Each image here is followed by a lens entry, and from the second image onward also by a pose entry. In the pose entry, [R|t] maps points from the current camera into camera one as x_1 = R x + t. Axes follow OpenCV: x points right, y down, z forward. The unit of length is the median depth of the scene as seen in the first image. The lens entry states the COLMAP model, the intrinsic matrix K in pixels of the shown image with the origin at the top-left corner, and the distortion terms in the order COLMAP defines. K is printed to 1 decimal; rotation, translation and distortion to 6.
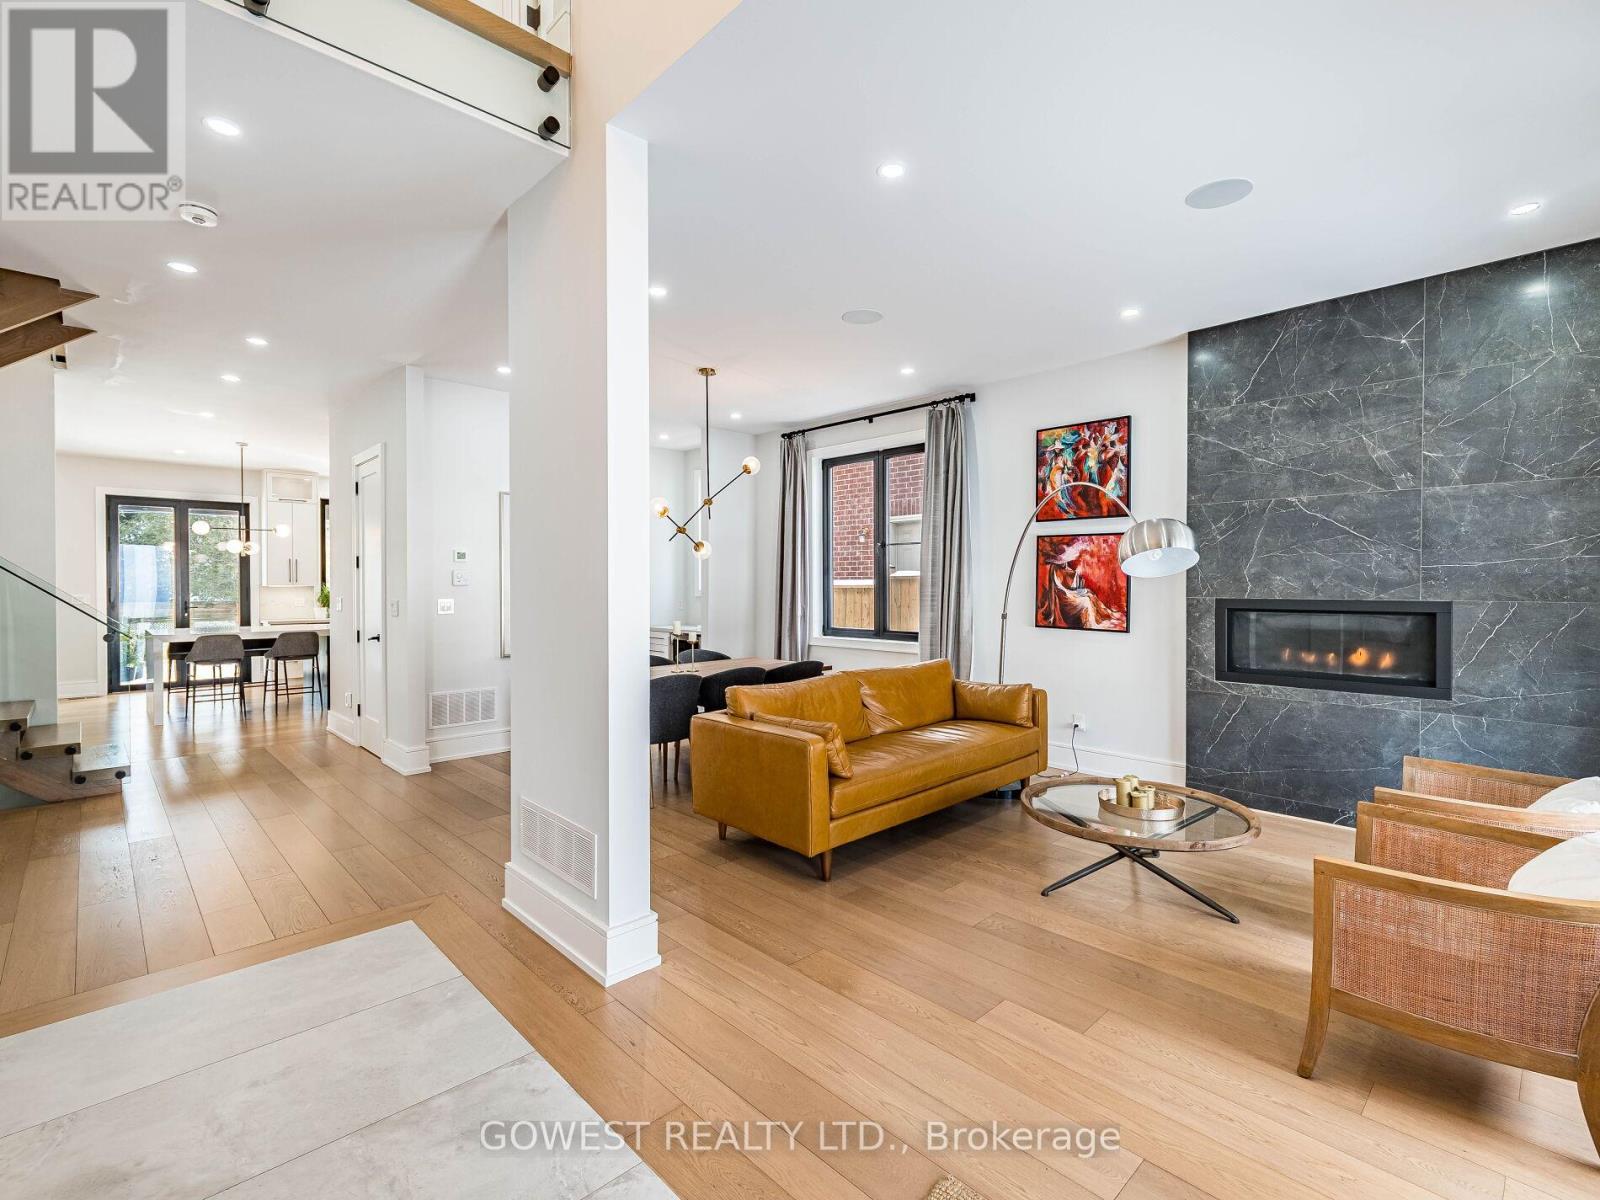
lens RADIAL K [[743.4, 0, 830.8], [0, 743.4, 590.8], [0, 0, 1]] dist [0.004430, 0.000835]
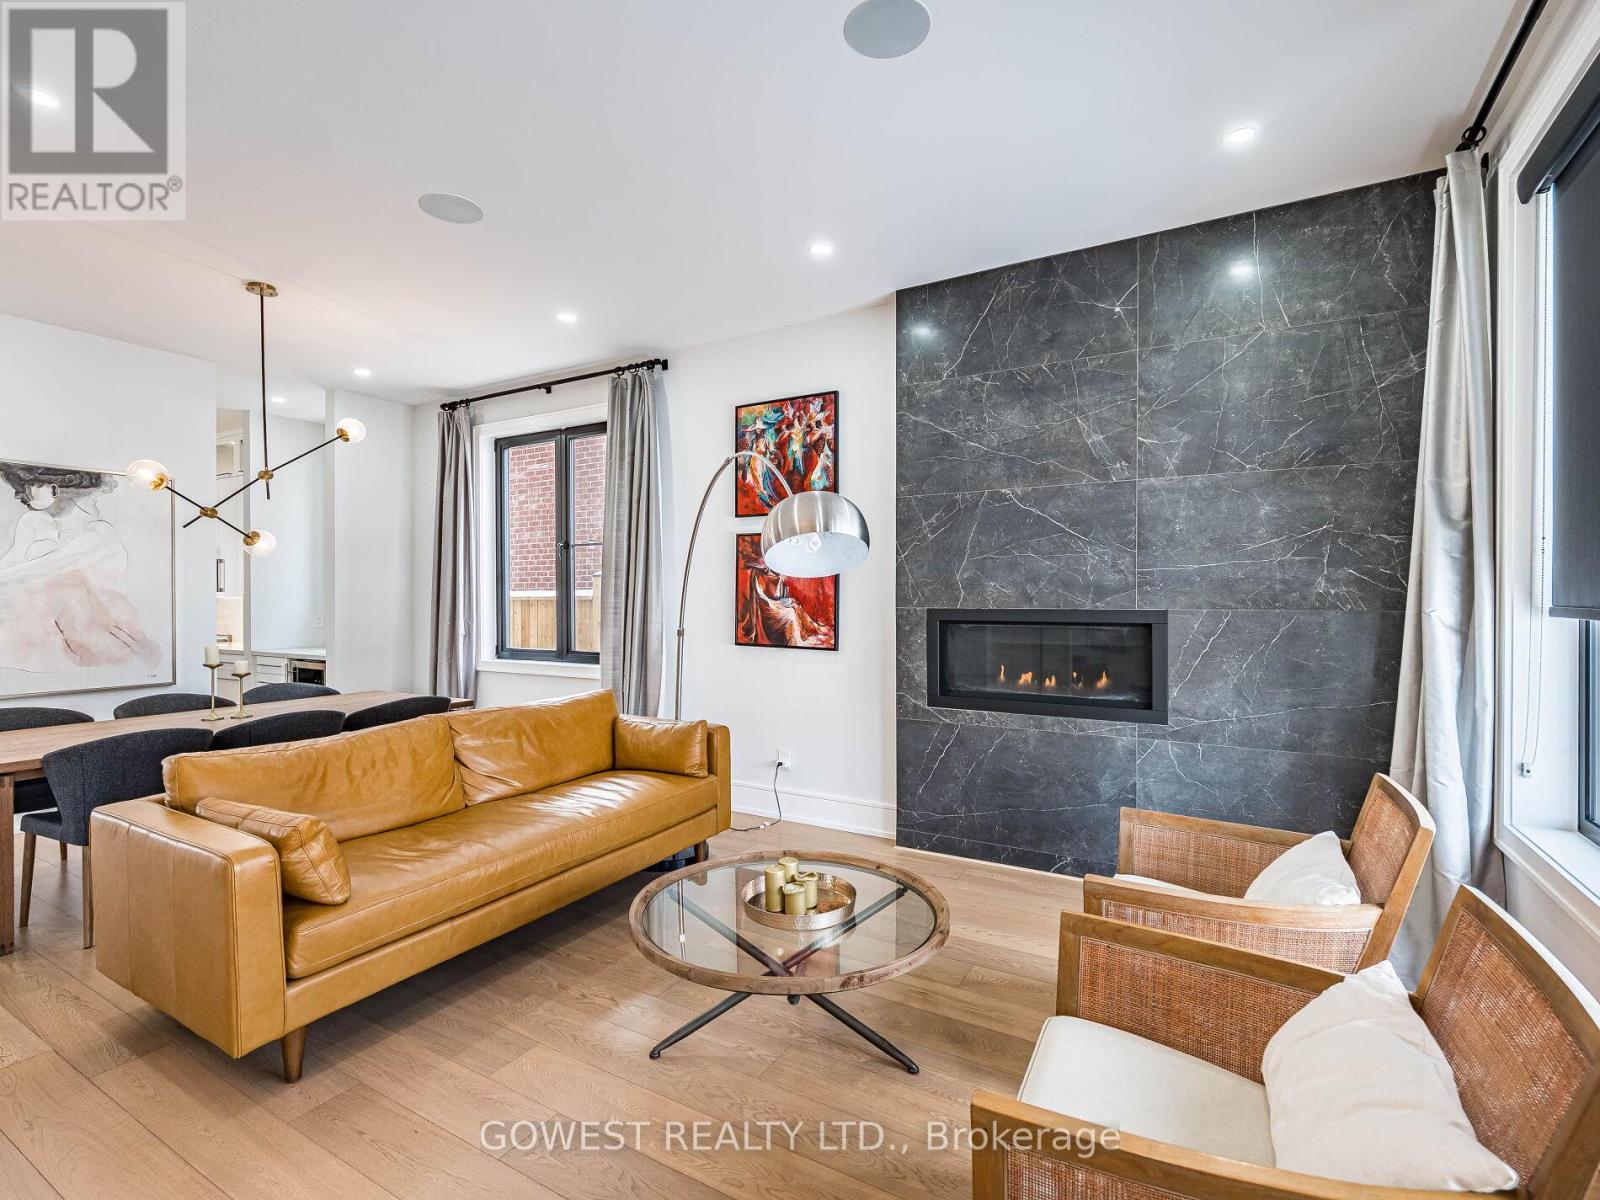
lens RADIAL K [[743.4, 0, 801.0], [0, 743.4, 599.8], [0, 0, 1]] dist [0.004430, 0.000835]
pose [[0.969030, -0.001563, 0.246937, 0.184524], [0.003327, 0.999972, -0.006727, 0.005743], [-0.246919, 0.007340, 0.969008, 0.238424]]
